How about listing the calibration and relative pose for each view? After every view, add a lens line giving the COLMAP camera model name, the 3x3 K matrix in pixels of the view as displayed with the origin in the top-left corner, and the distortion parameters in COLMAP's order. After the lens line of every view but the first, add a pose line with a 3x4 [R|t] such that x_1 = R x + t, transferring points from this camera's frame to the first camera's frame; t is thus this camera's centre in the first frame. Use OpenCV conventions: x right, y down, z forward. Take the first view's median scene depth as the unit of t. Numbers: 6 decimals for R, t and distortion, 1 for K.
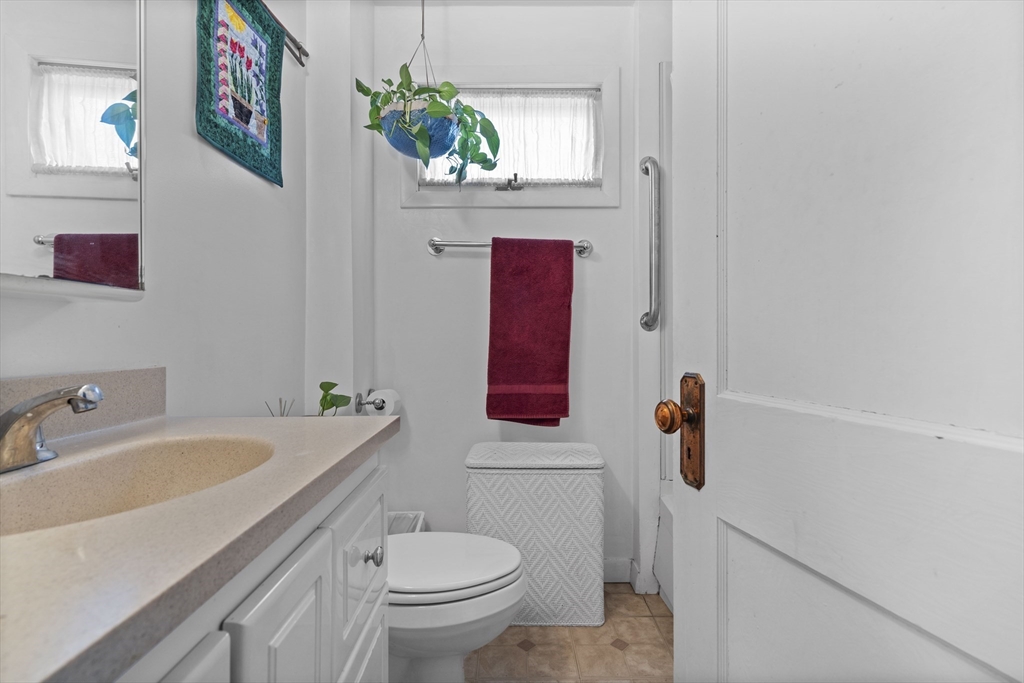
lens RADIAL K [[481.2, 0, 513.2], [0, 481.2, 344.1], [0, 0, 1]] dist [-0.000978, 0.000938]
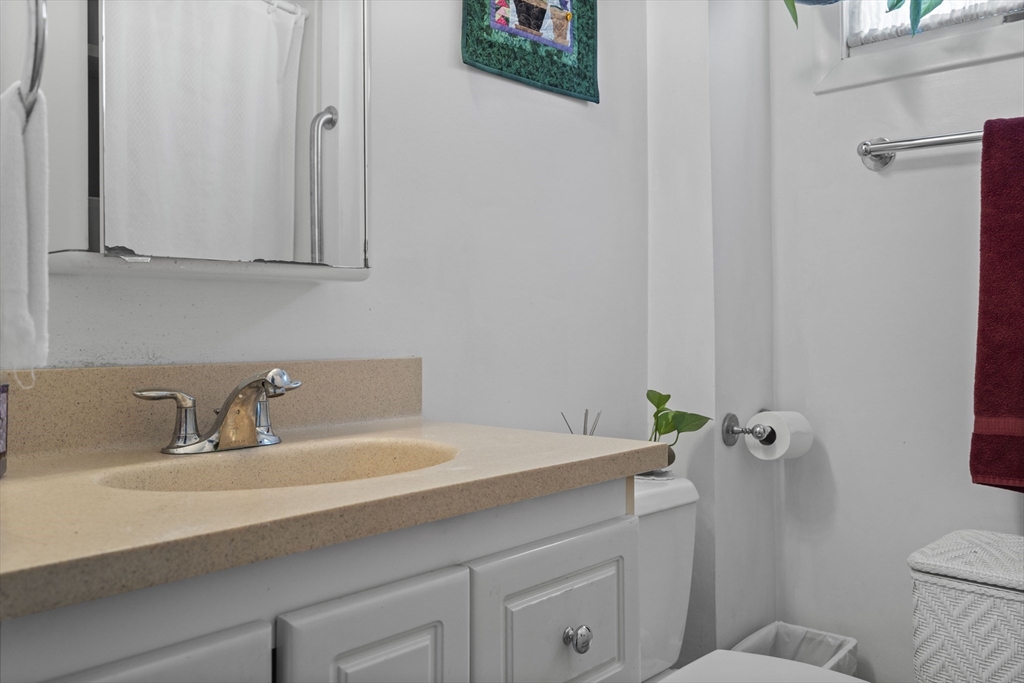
lens RADIAL K [[859.9, 0, 512.6], [0, 859.9, 335.5], [0, 0, 1]] dist [-0.003572, -0.004499]
pose [[0.733298, 0.006071, -0.679880, 0.284851], [-0.007002, 0.999975, 0.001378, 0.004587], [0.679871, 0.003750, 0.733322, 0.019976]]
